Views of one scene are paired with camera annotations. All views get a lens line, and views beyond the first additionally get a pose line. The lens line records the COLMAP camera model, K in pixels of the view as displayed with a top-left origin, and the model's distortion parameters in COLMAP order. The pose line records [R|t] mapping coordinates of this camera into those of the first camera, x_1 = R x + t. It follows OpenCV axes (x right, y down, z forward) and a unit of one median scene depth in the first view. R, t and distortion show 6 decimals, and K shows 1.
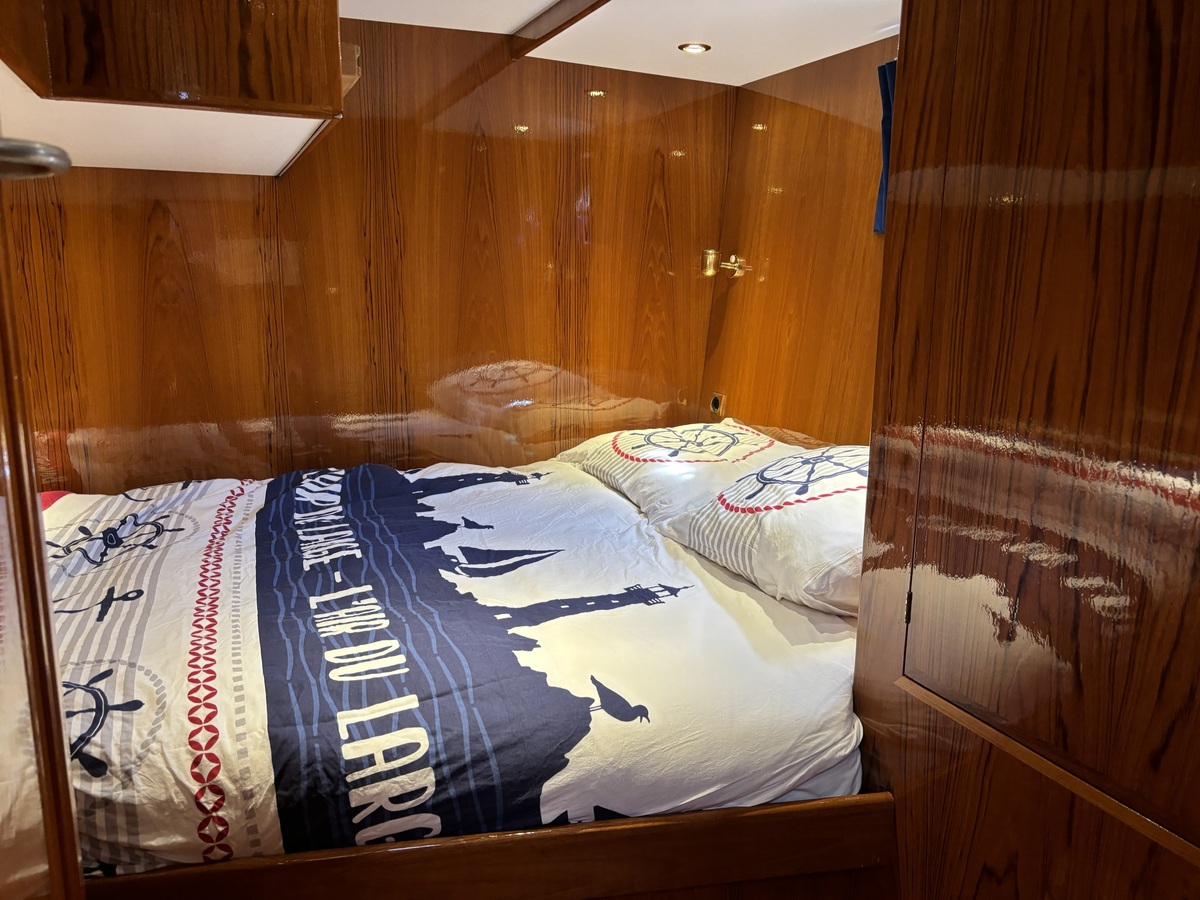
lens RADIAL K [[913.7, 0, 600.1], [0, 913.7, 435.3], [0, 0, 1]] dist [0.079108, -0.134130]
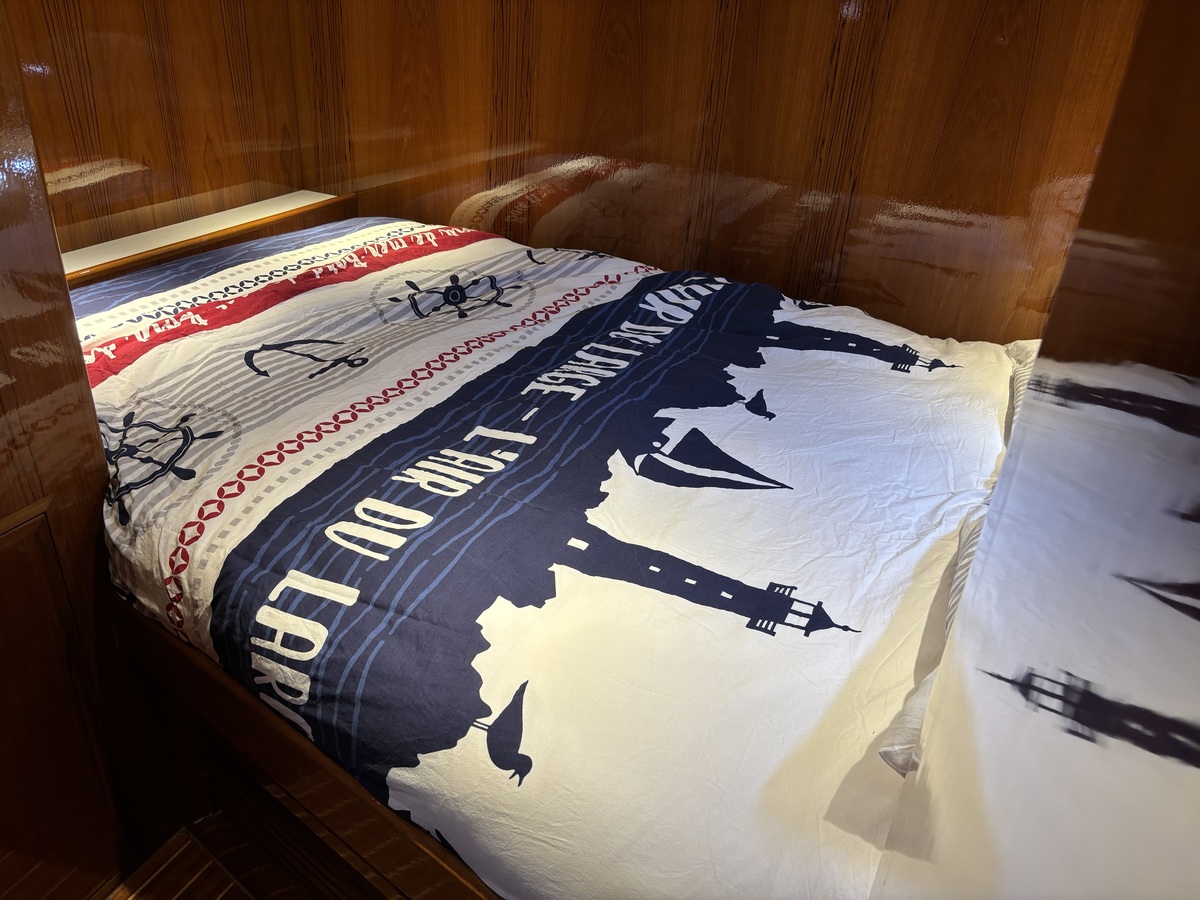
lens RADIAL K [[913.7, 0, 600.1], [0, 913.7, 435.3], [0, 0, 1]] dist [0.079108, -0.134130]
pose [[0.662469, 0.379058, -0.646103, 0.363829], [-0.188376, 0.919102, 0.346073, -0.156793], [0.725016, -0.107552, 0.680282, 0.476032]]
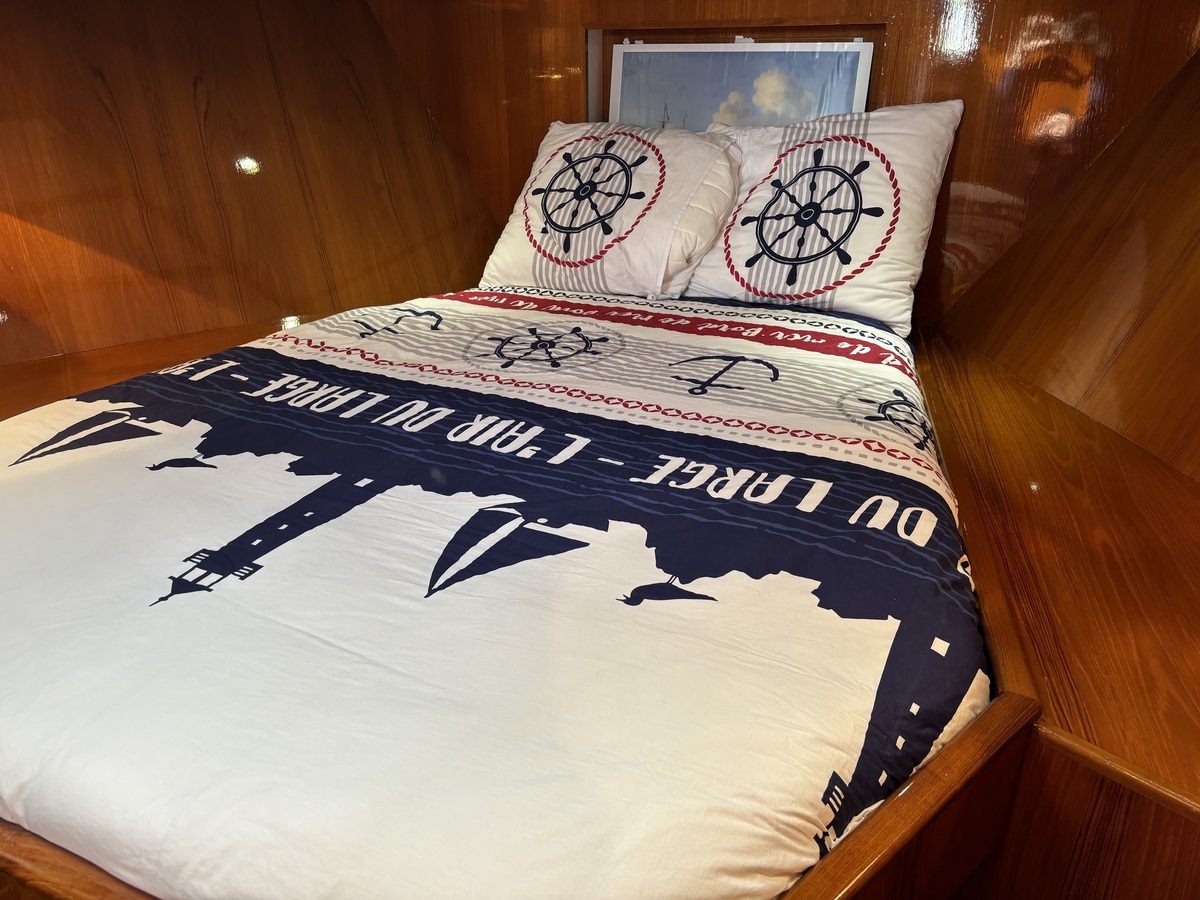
lens RADIAL K [[913.7, 0, 600.1], [0, 913.7, 435.3], [0, 0, 1]] dist [0.079108, -0.134130]
pose [[-0.770928, 0.238558, -0.590558, 0.222694], [-0.119584, 0.856504, 0.502096, -0.302058], [0.625595, 0.457701, -0.631776, 1.620682]]
